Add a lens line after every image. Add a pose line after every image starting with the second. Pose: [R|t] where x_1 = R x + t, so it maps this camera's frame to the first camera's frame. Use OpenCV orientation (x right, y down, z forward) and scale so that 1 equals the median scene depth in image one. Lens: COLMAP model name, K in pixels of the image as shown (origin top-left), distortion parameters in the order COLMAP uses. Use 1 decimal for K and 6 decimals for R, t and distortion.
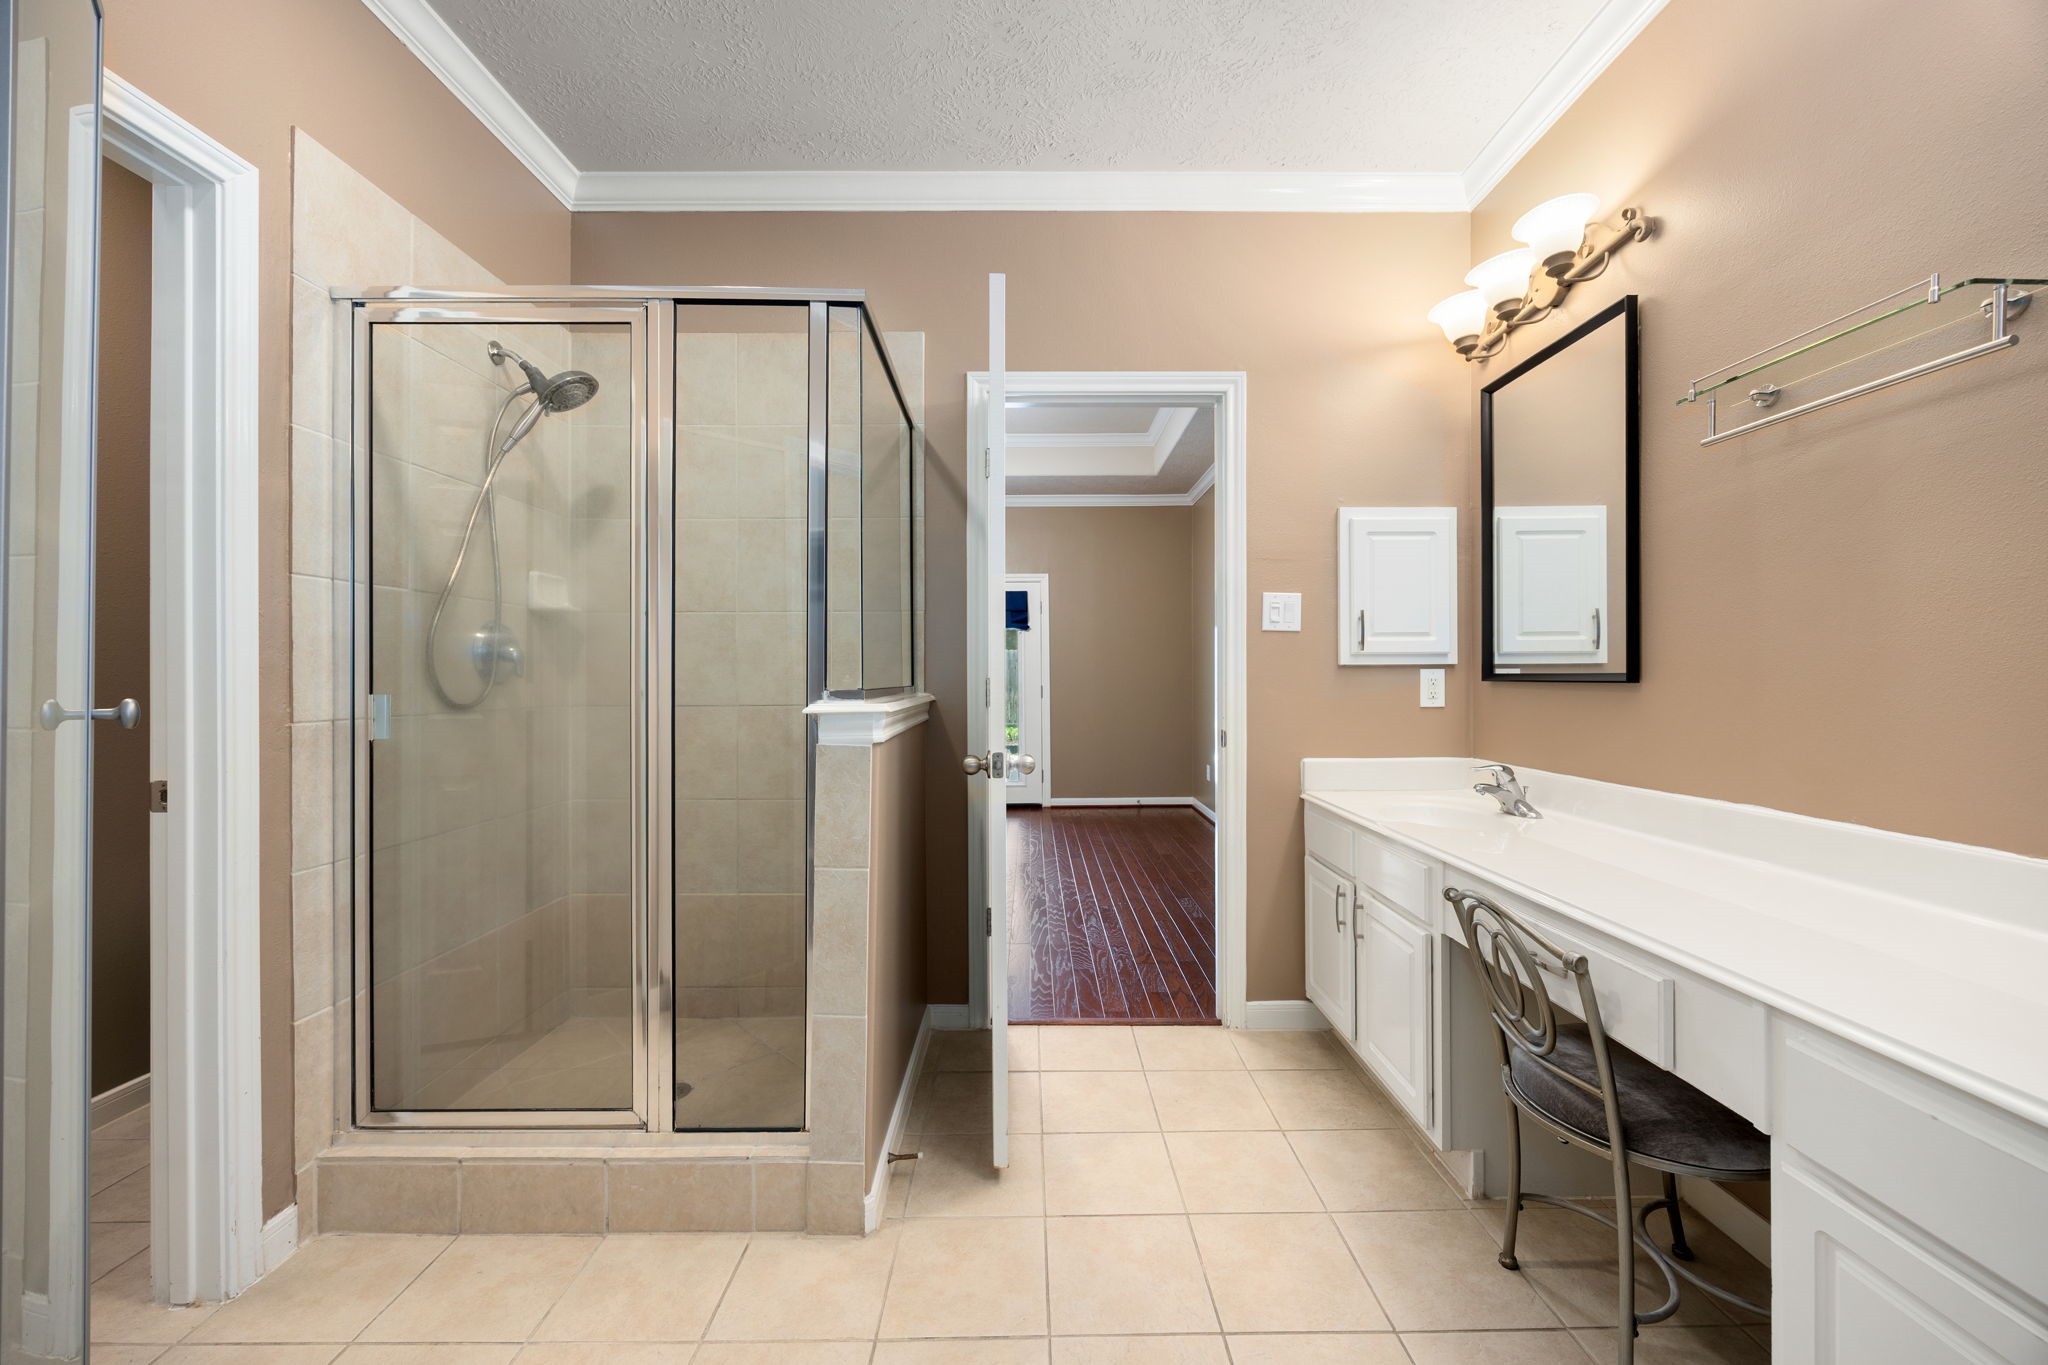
lens RADIAL K [[779.4, 0, 1028.0], [0, 779.4, 679.3], [0, 0, 1]] dist [-0.002958, -0.000306]
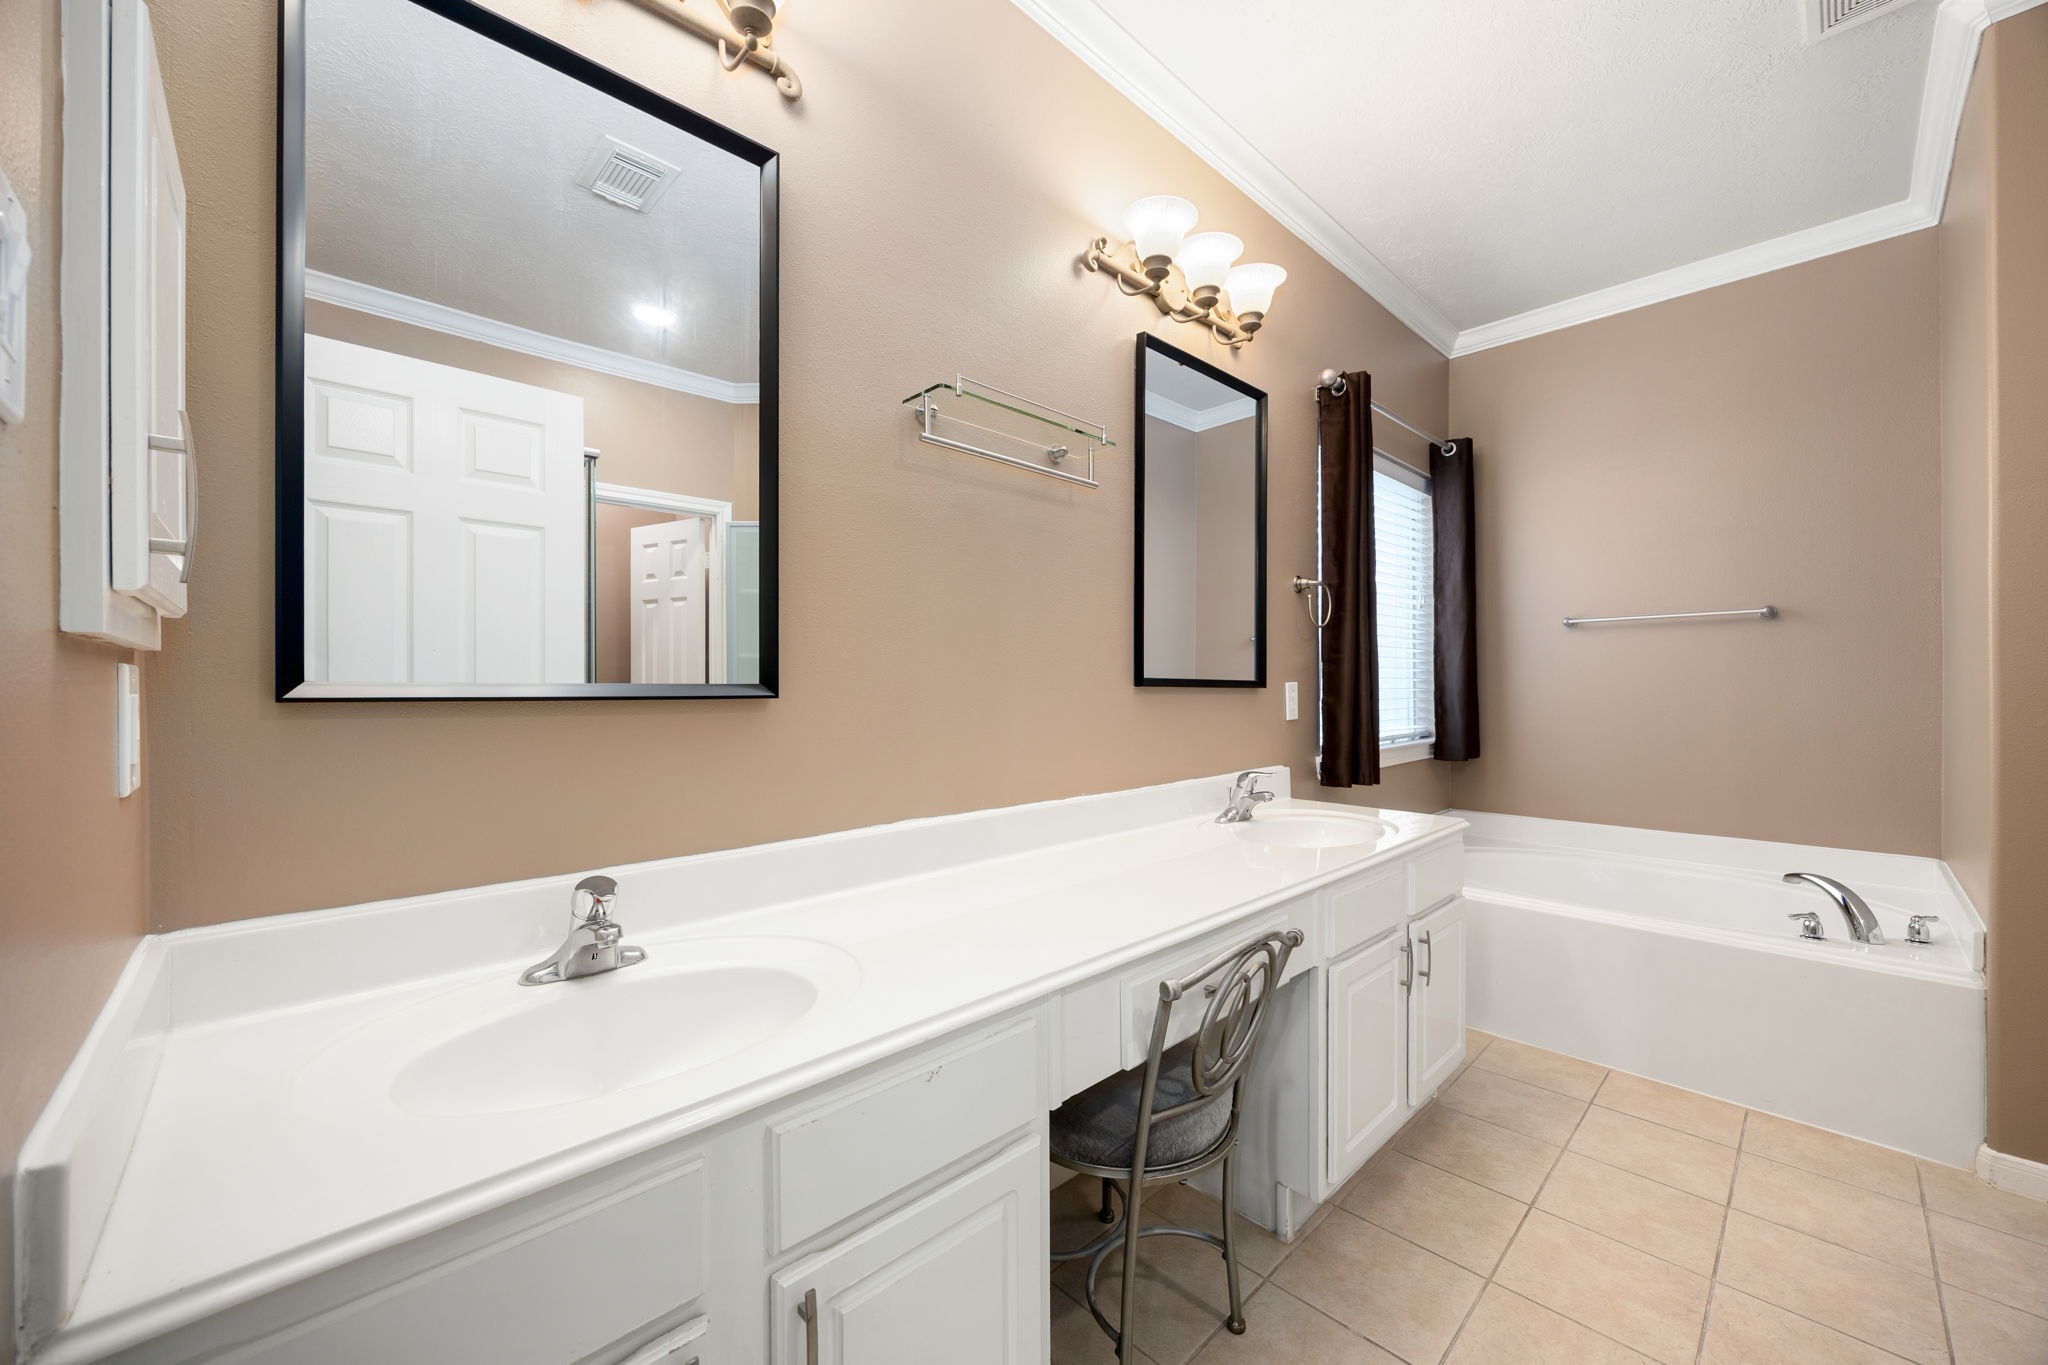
lens RADIAL K [[779.4, 0, 1028.0], [0, 779.4, 679.3], [0, 0, 1]] dist [-0.002958, -0.000306]
pose [[-0.689061, 0.010252, 0.724631, 0.099788], [0.002098, 0.999924, -0.012151, -0.002577], [-0.724700, -0.006852, -0.689030, 1.303907]]
